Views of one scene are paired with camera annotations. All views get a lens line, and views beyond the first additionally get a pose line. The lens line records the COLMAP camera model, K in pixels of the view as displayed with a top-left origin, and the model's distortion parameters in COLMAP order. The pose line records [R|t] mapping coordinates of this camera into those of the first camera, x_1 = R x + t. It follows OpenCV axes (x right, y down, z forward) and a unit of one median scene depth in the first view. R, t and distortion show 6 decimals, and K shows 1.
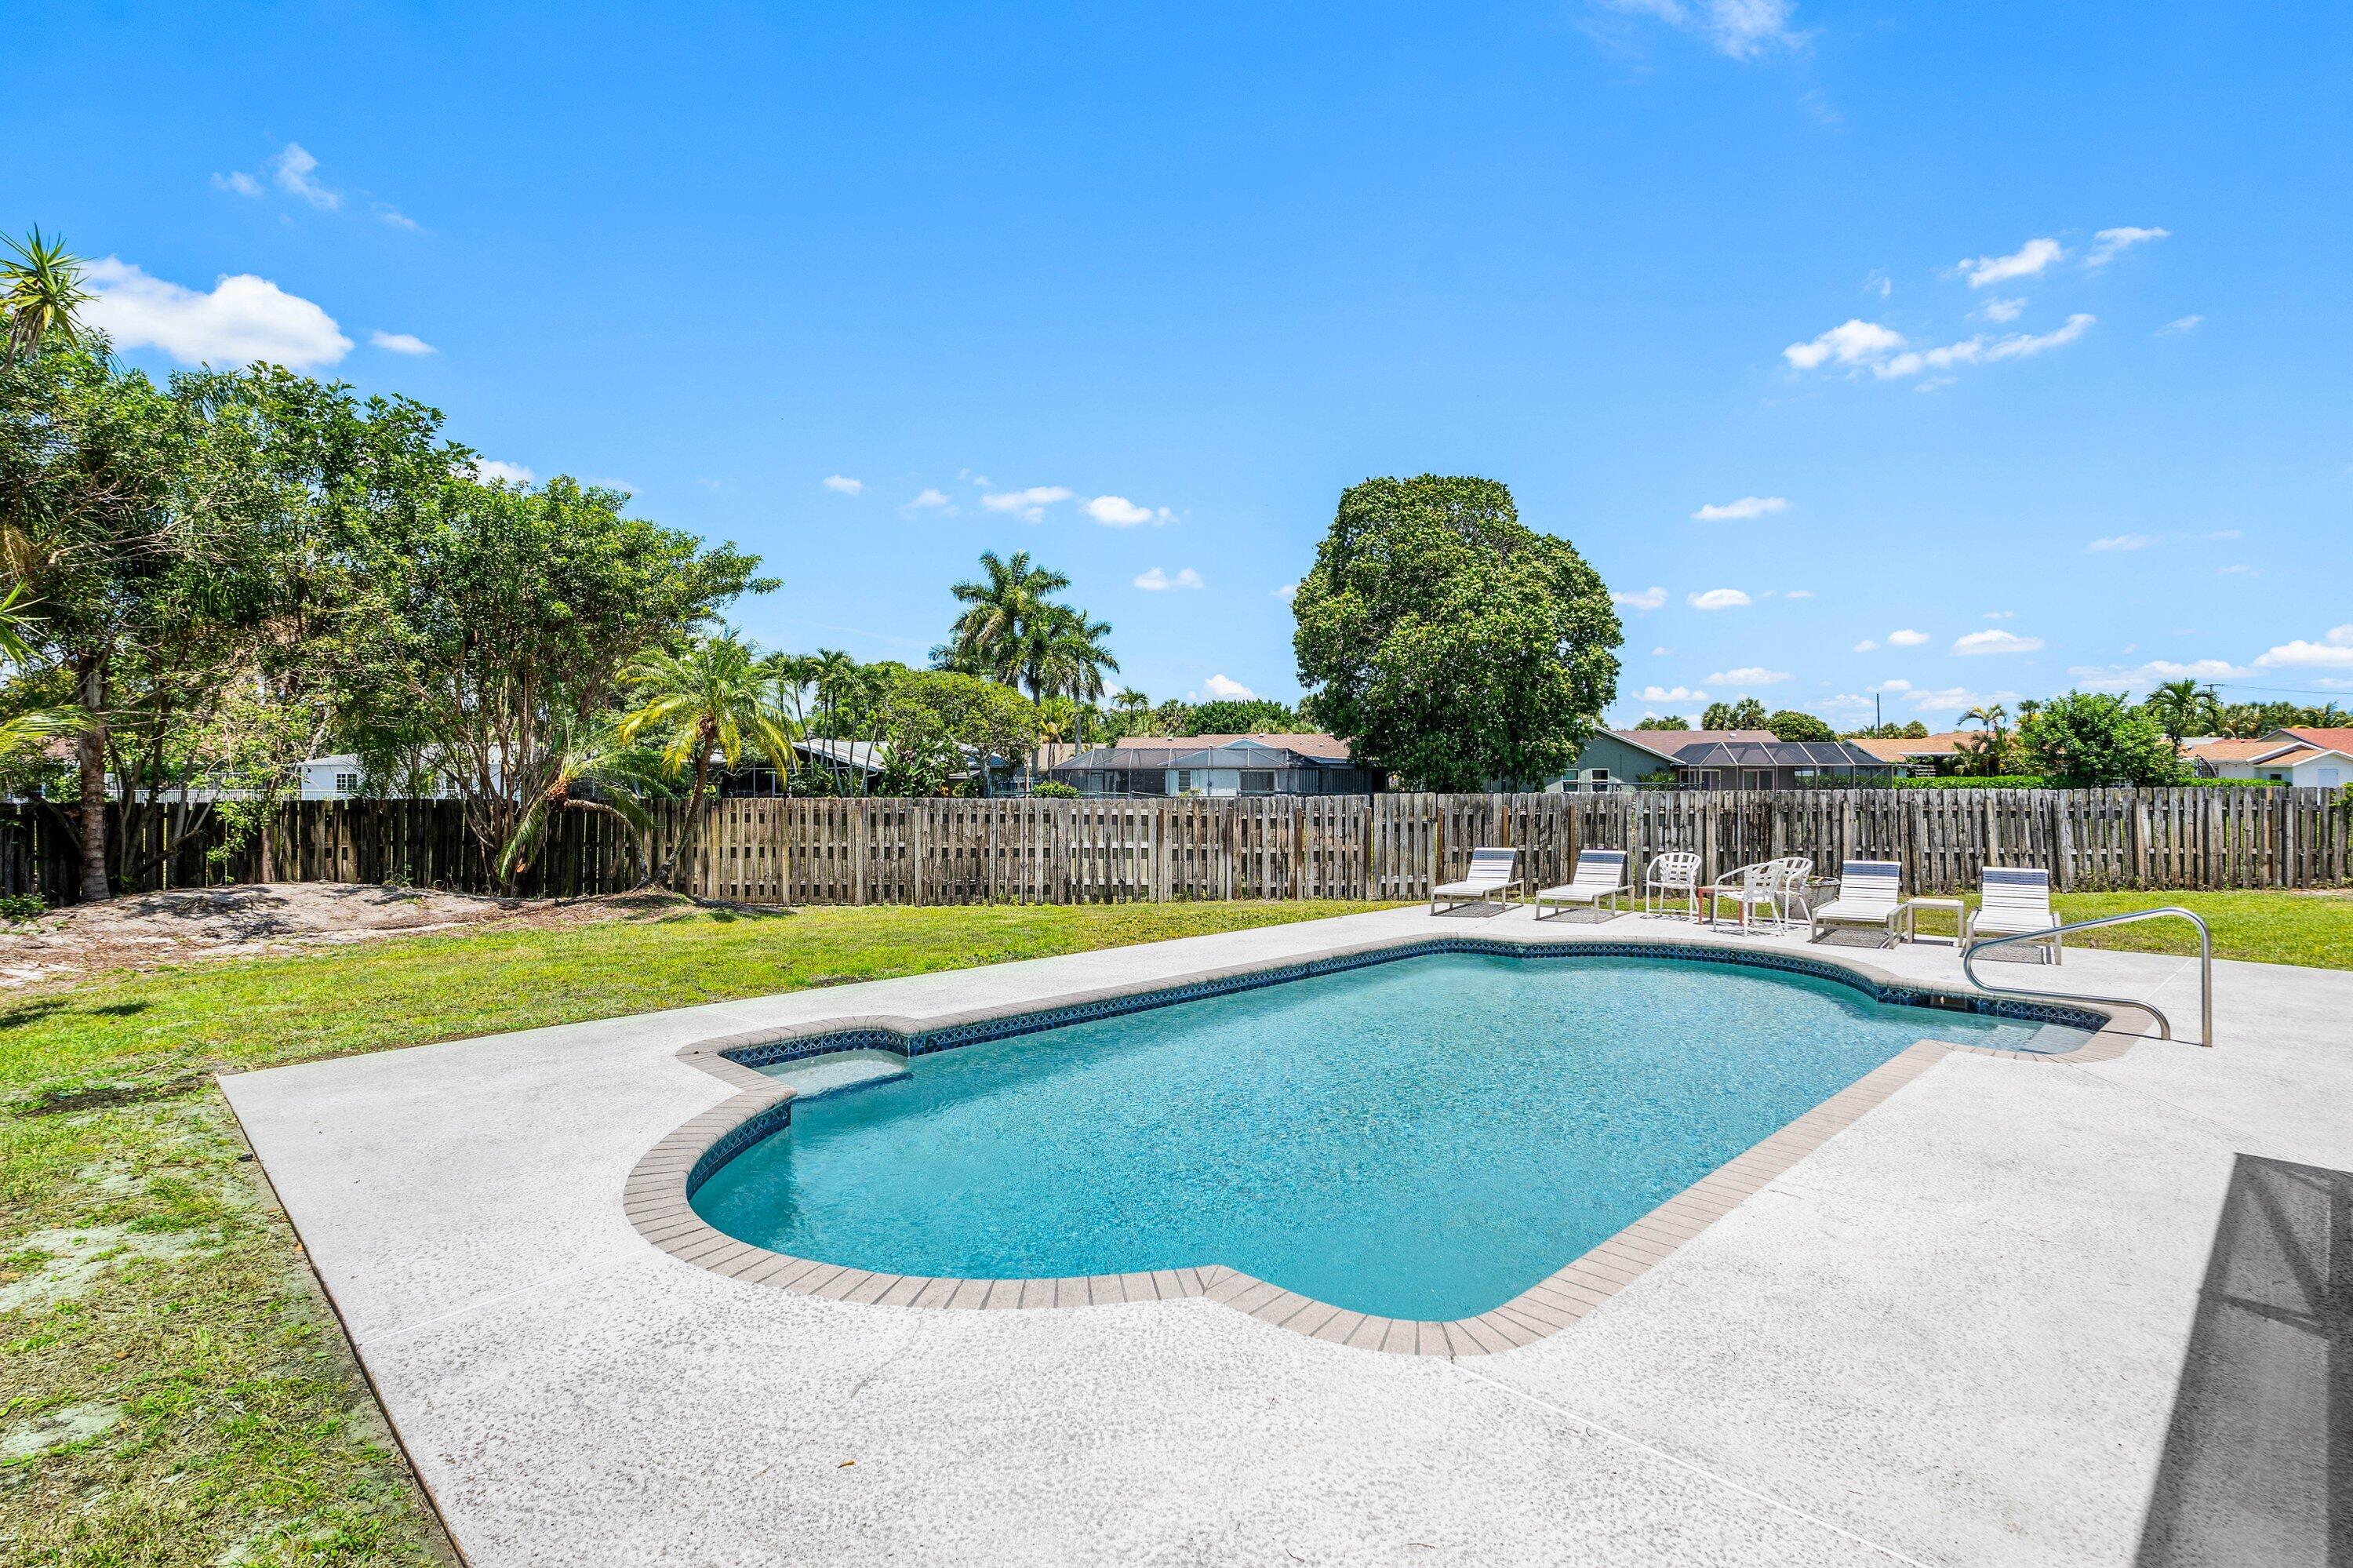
lens RADIAL K [[1174.2, 0, 1194.5], [0, 1174.2, 792.0], [0, 0, 1]] dist [-0.021238, 0.001104]
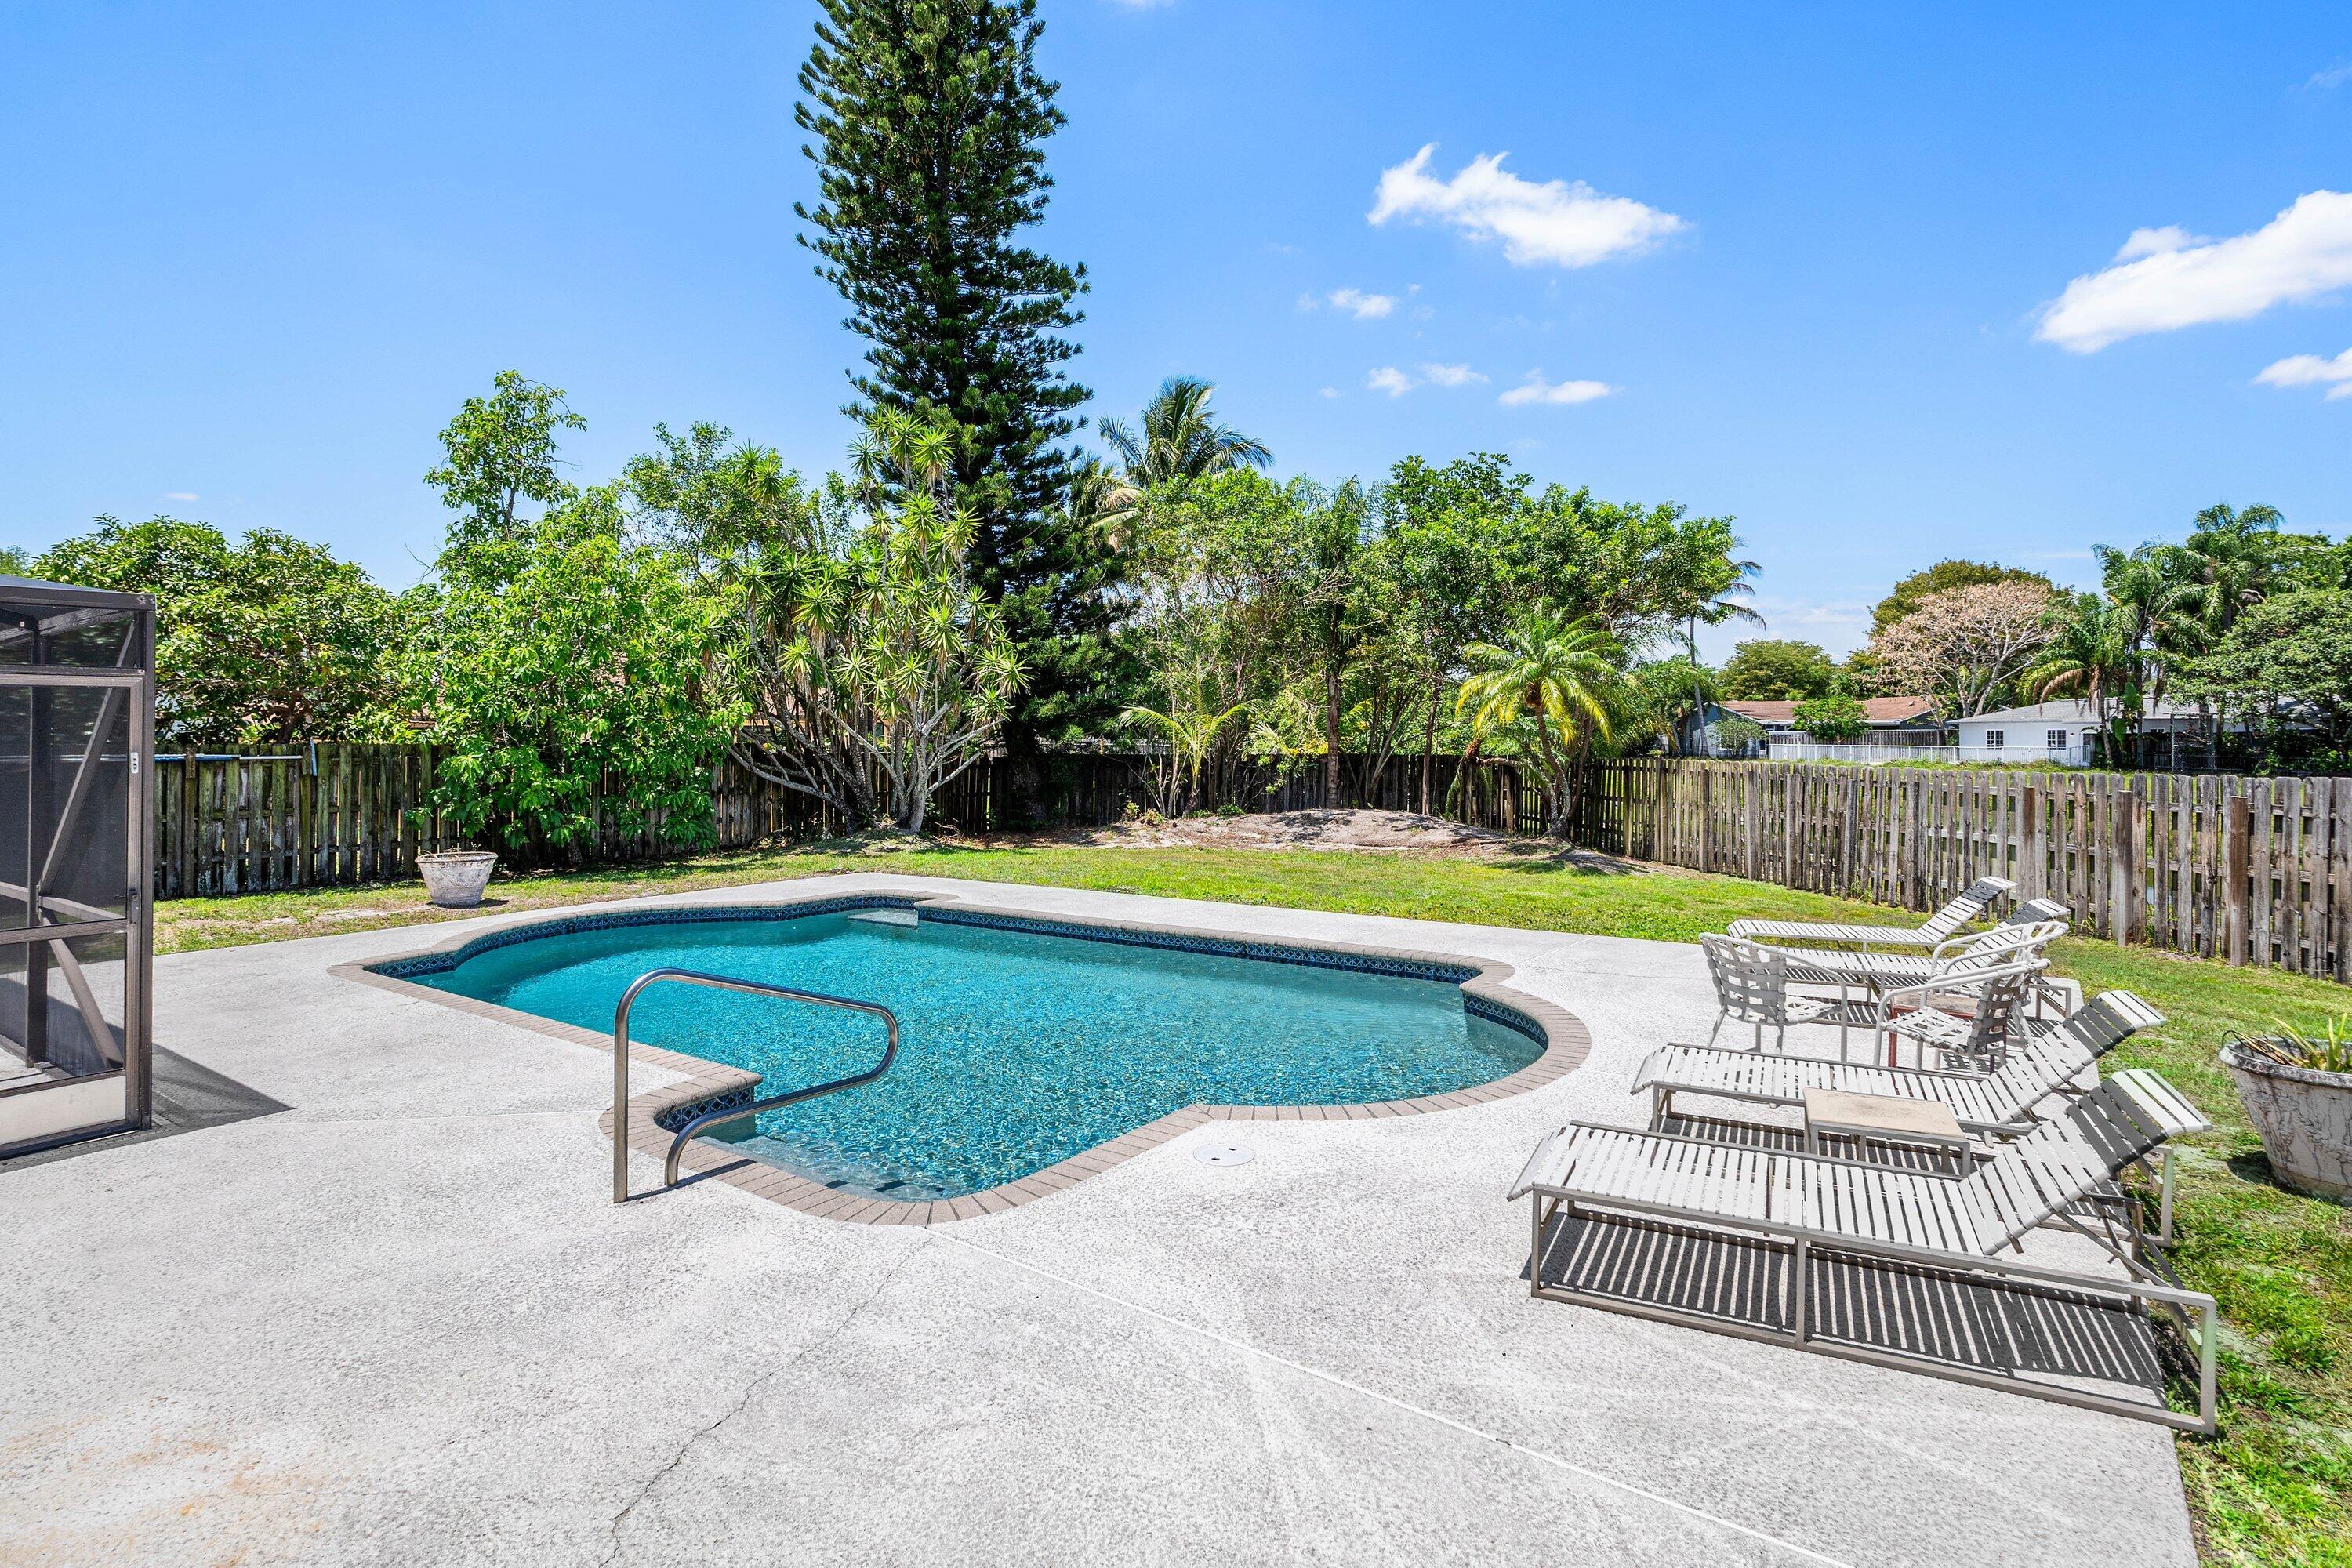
lens RADIAL K [[1177.9, 0, 1204.2], [0, 1177.9, 735.6], [0, 0, 1]] dist [-0.008401, 0.000046]
pose [[0.169752, -0.002221, -0.985484, 0.541946], [-0.008421, 0.999958, -0.003705, -0.008414], [0.985451, 0.008928, 0.169726, 0.429067]]
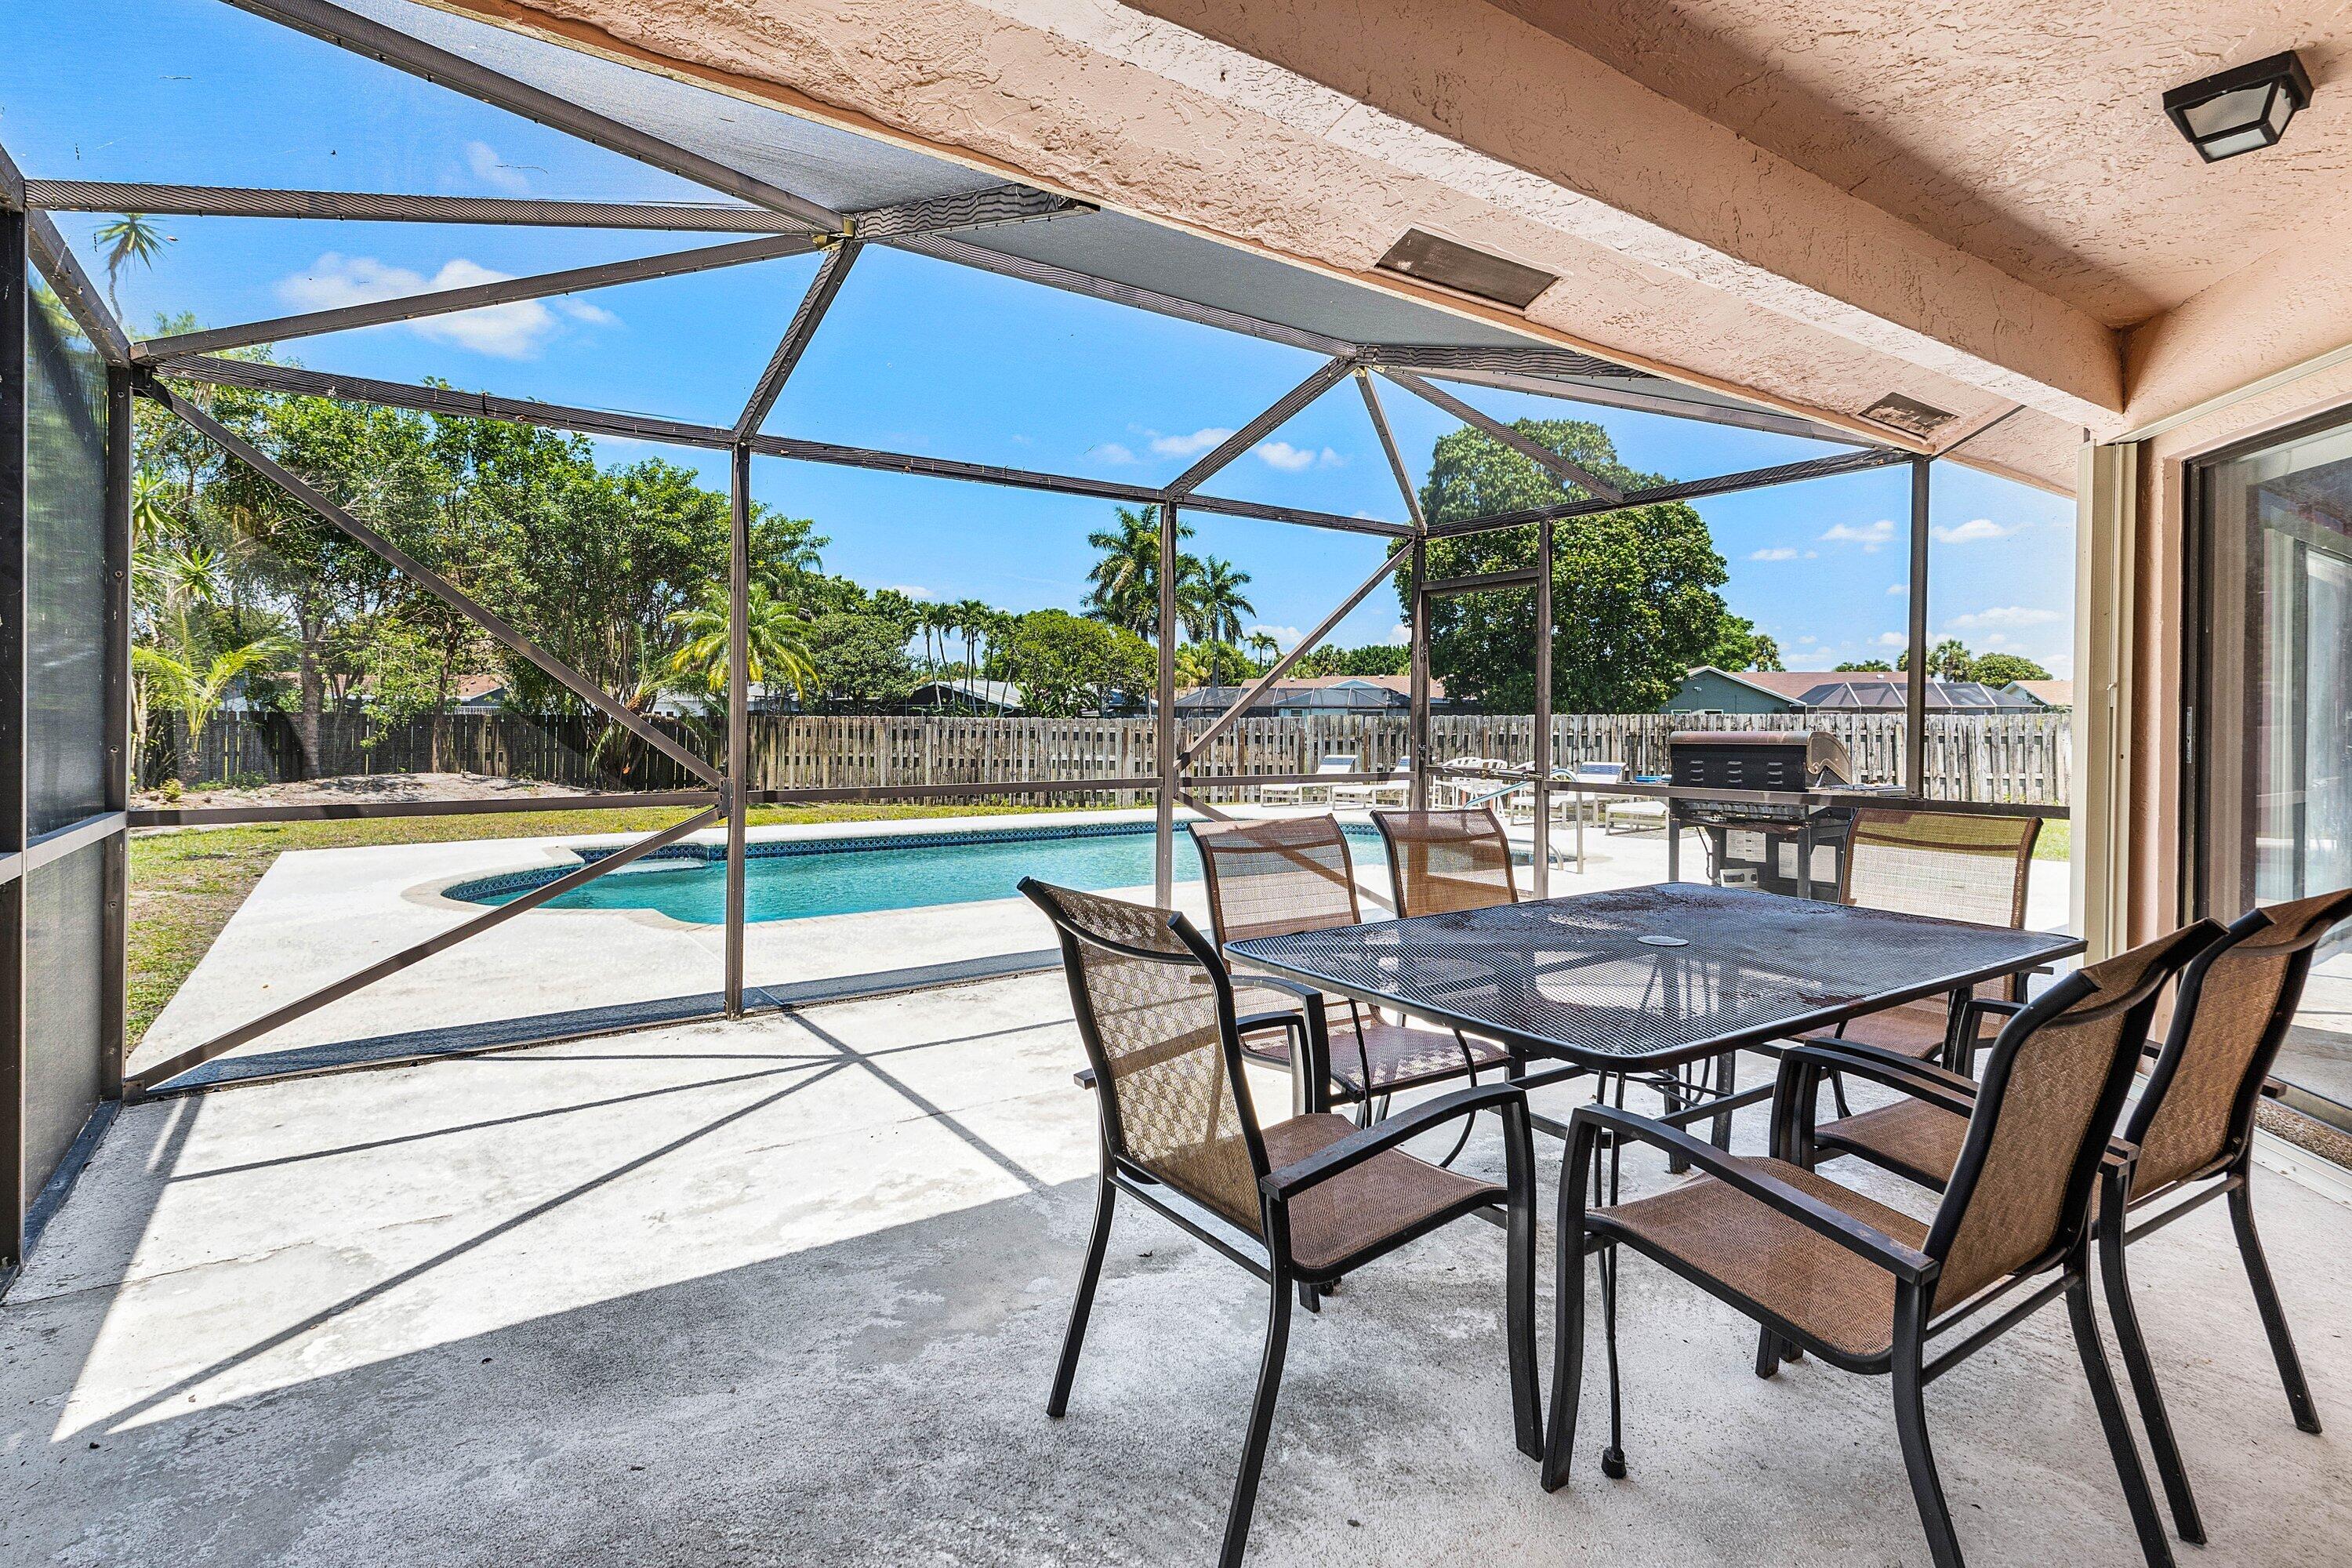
lens RADIAL K [[1177.9, 0, 1204.2], [0, 1177.9, 735.6], [0, 0, 1]] dist [-0.008401, 0.000046]
pose [[0.985462, 0.008762, -0.169671, 0.247133], [-0.009413, 0.999951, -0.003029, 0.025448], [0.169636, 0.004582, 0.985496, -0.141956]]
